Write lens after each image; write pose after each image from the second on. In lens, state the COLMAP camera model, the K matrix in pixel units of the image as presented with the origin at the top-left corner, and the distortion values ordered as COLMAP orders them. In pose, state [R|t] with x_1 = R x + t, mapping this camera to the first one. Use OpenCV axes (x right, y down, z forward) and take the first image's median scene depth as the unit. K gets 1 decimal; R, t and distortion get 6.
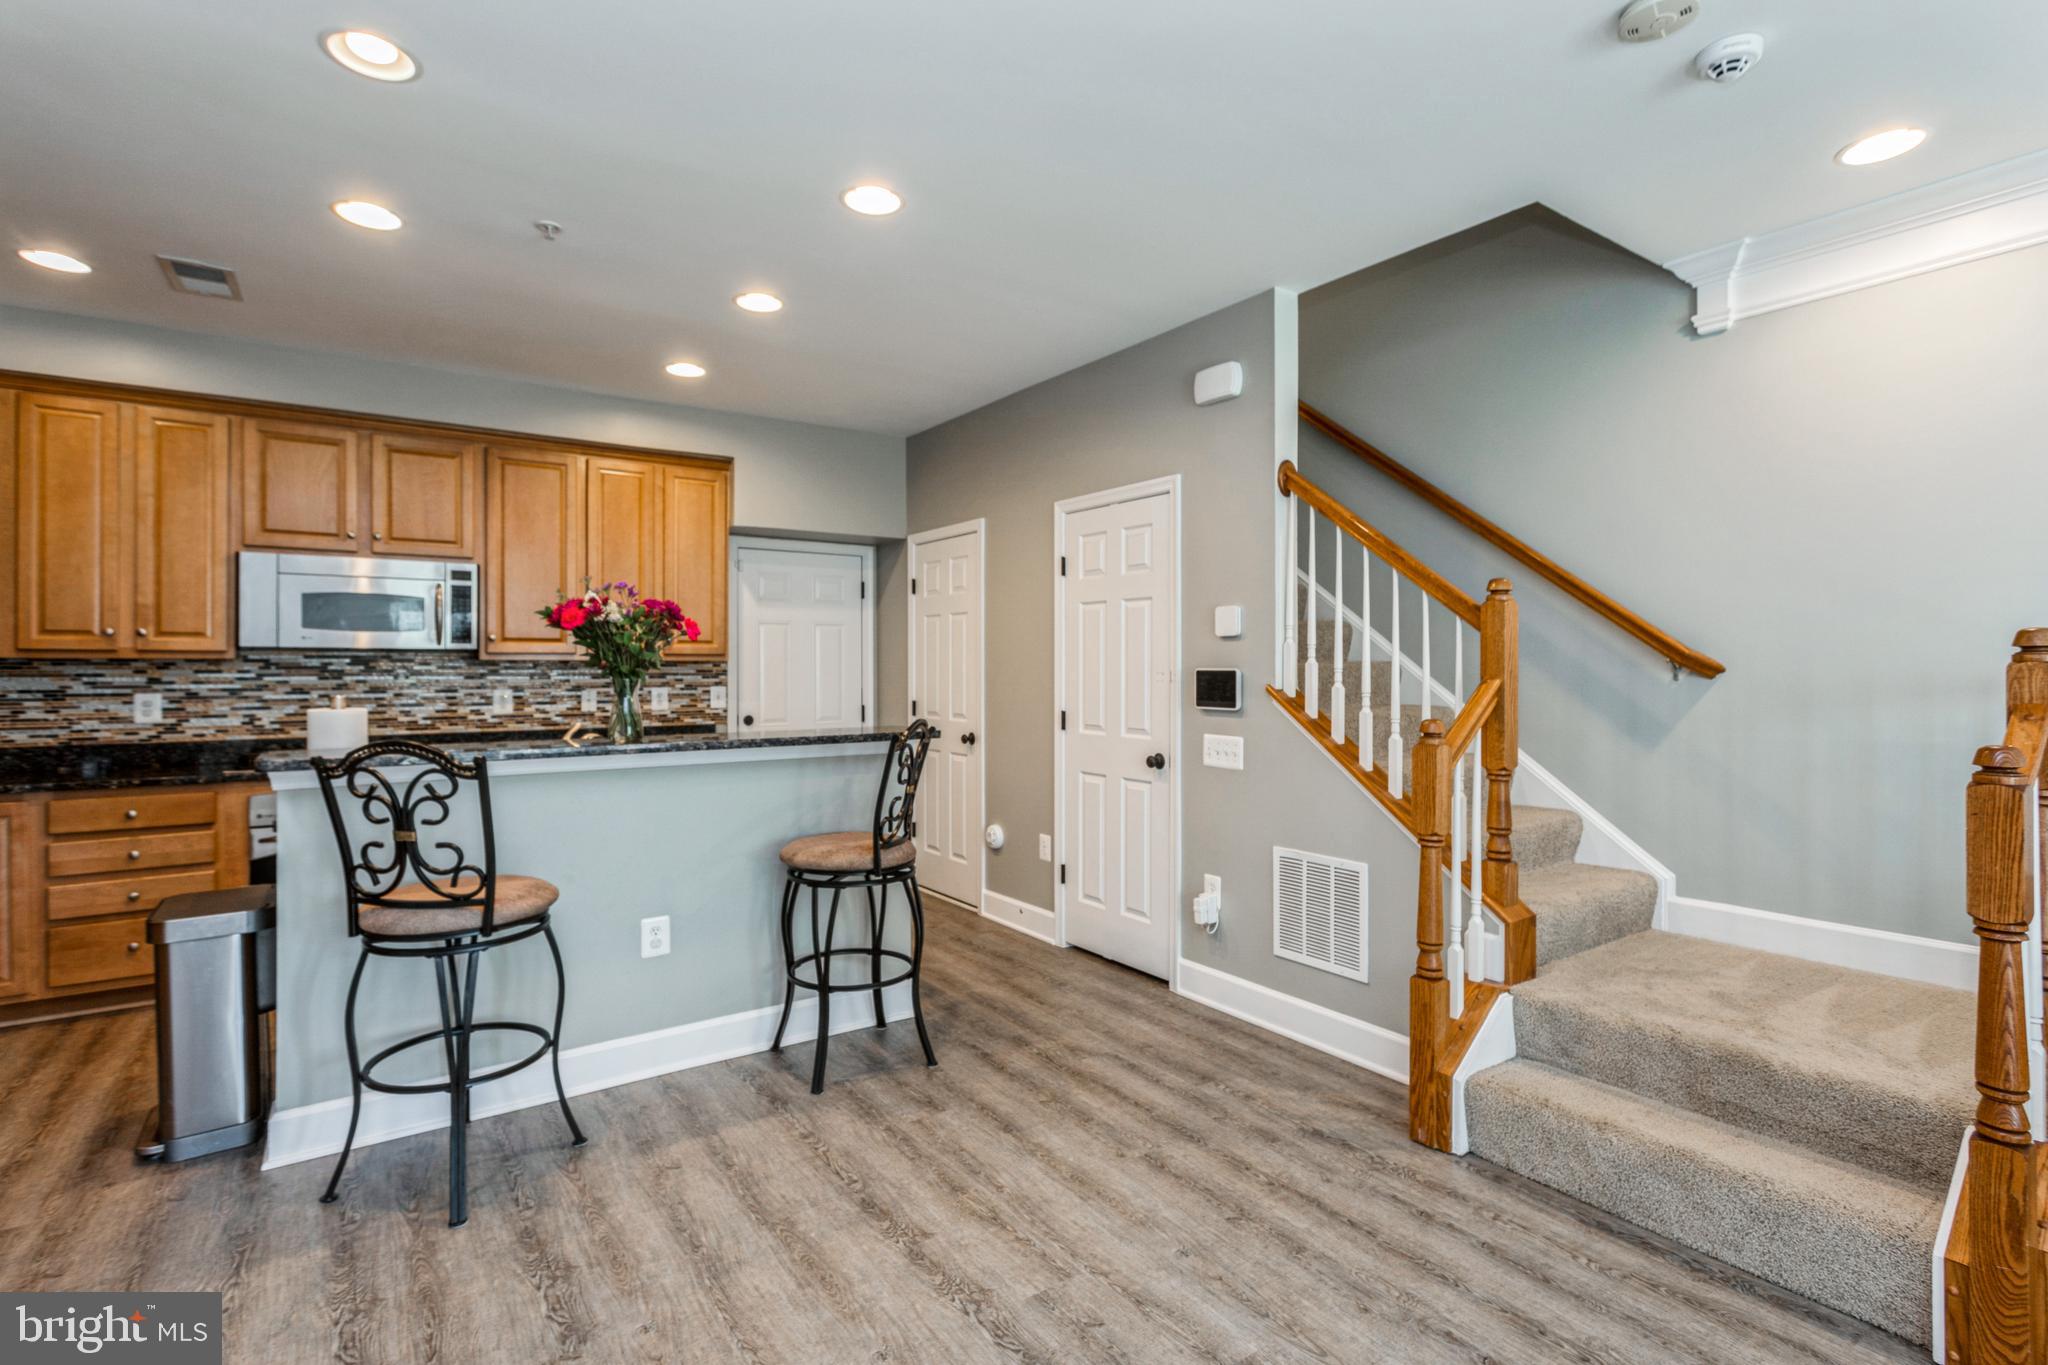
lens RADIAL K [[966.7, 0, 1029.9], [0, 966.7, 670.1], [0, 0, 1]] dist [0.003209, 0.000072]
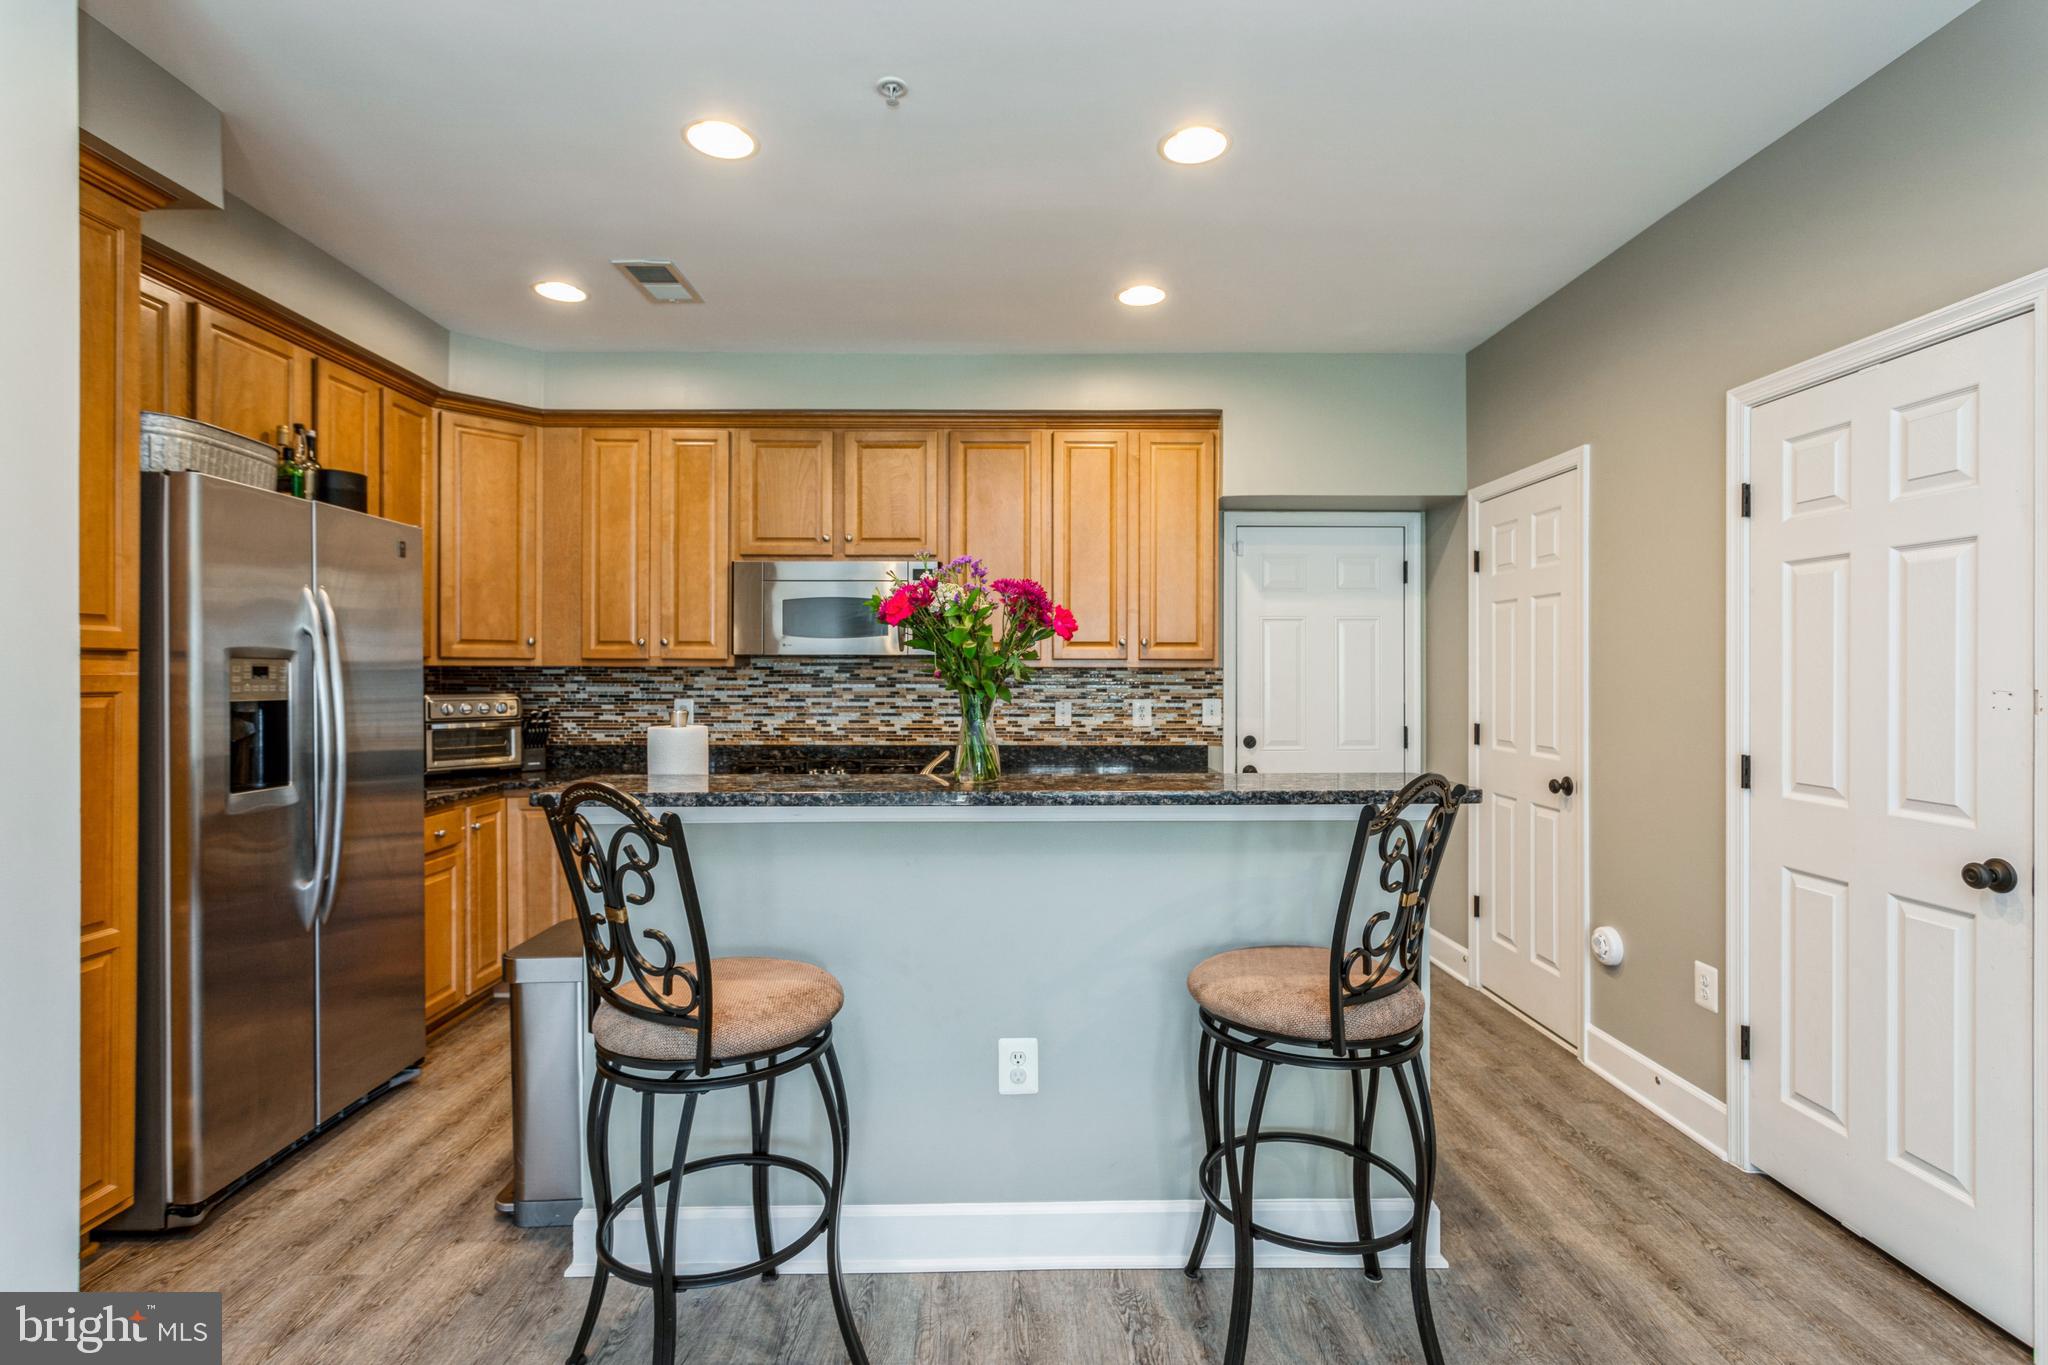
lens RADIAL K [[966.7, 0, 1020.5], [0, 966.7, 671.7], [0, 0, 1]] dist [0.003209, 0.000072]
pose [[0.825349, 0.000777, -0.564622, 0.005048], [-0.002975, 0.999991, -0.002972, -0.004553], [0.564614, 0.004133, 0.825344, 0.358403]]
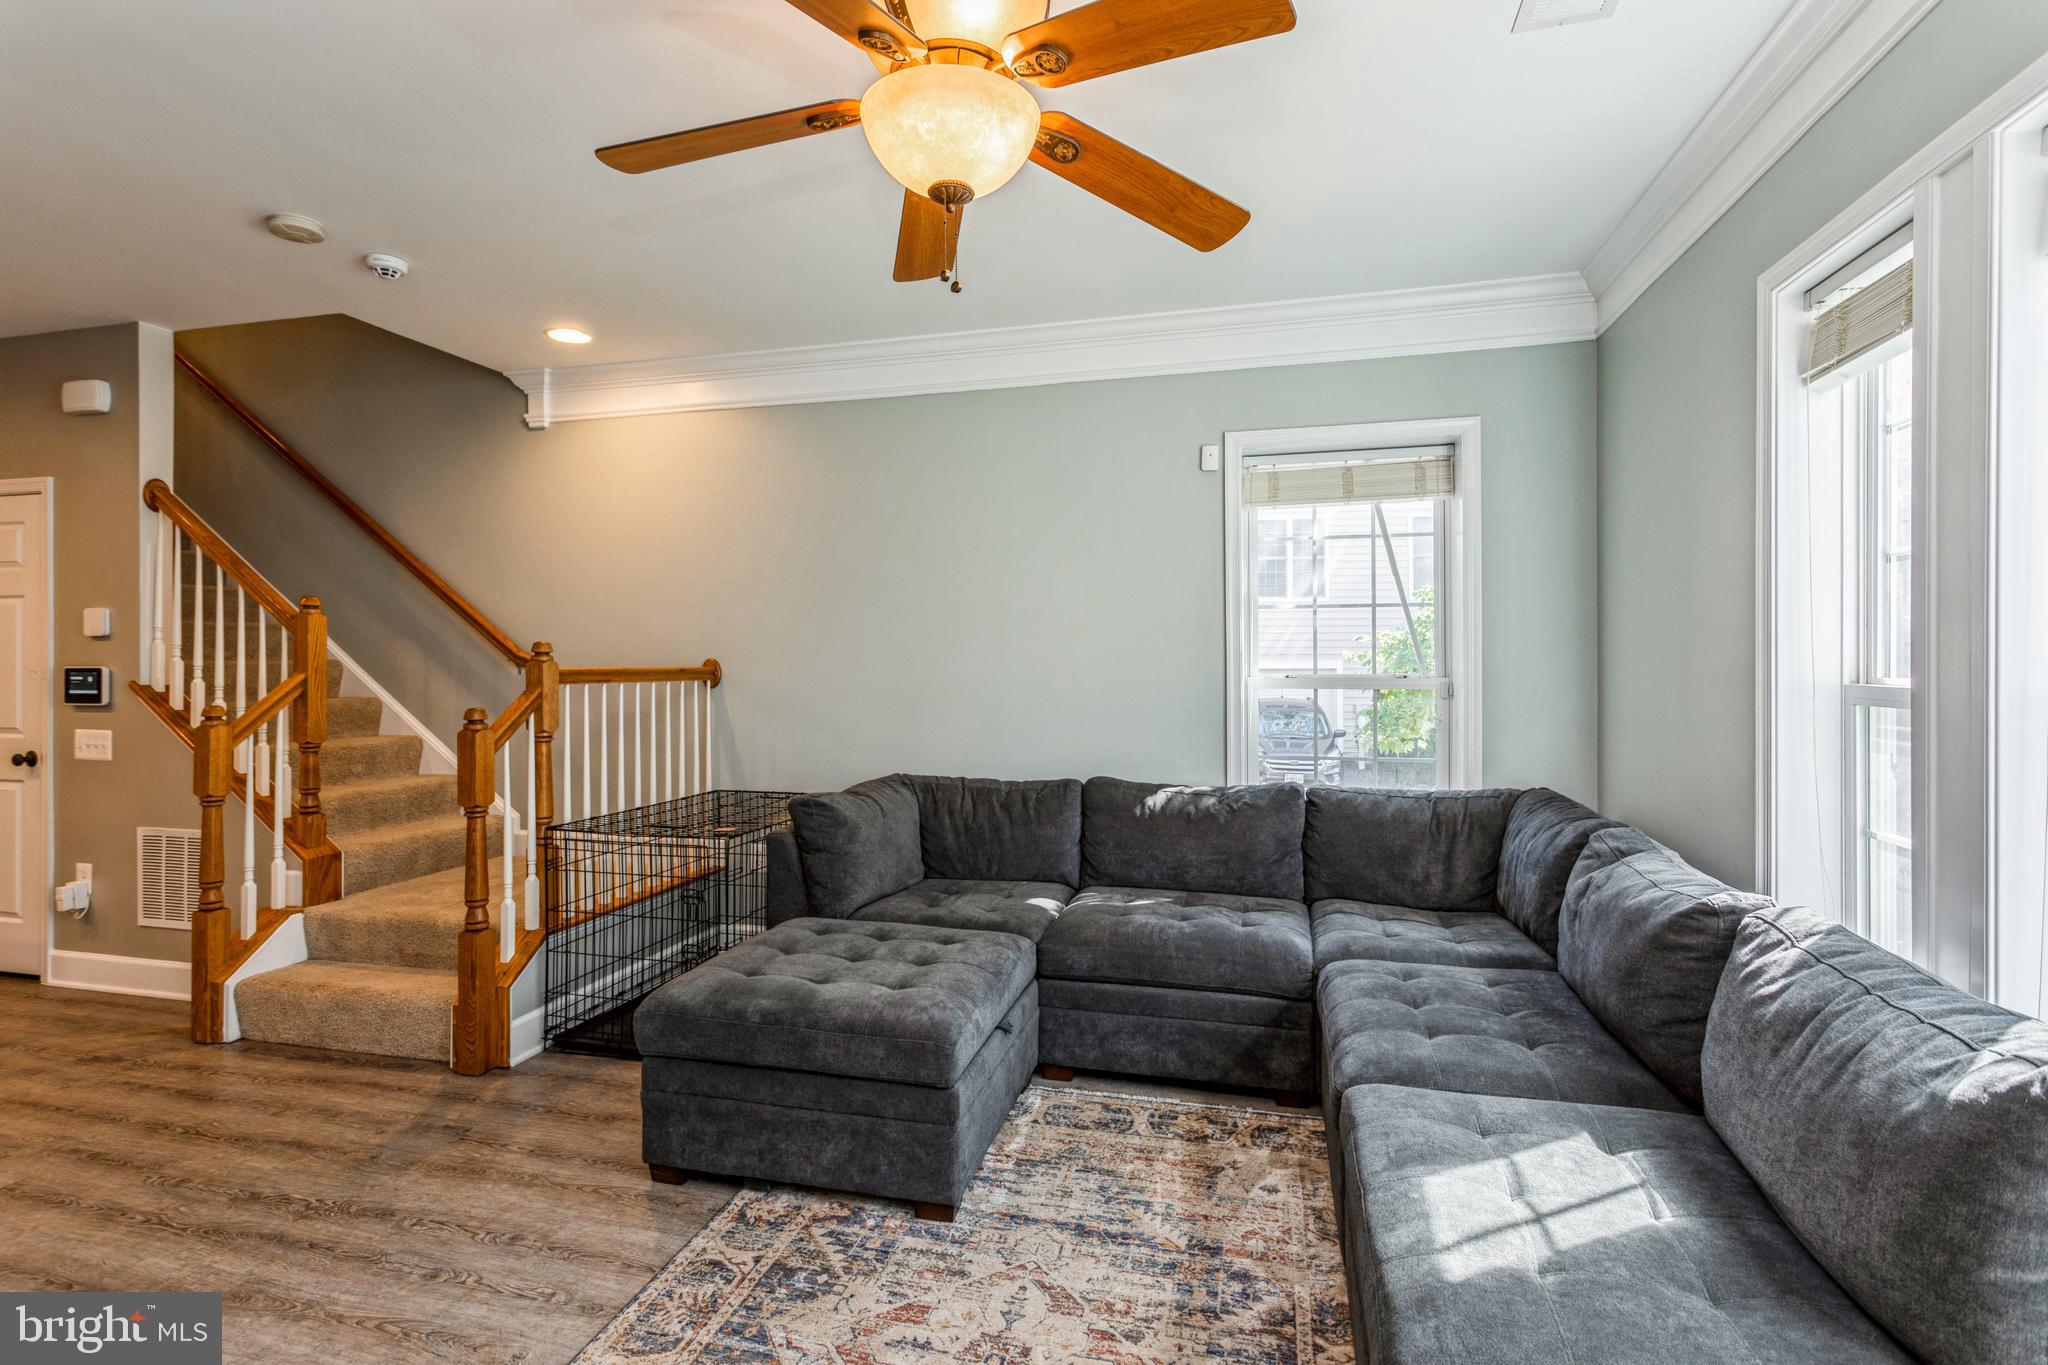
lens RADIAL K [[966.7, 0, 1026.8], [0, 966.7, 661.9], [0, 0, 1]] dist [0.003209, 0.000072]
pose [[0.761919, -0.001803, 0.647670, 0.292757], [0.004265, 0.999988, -0.002233, 0.000098], [-0.647658, 0.004464, 0.761918, -0.476445]]
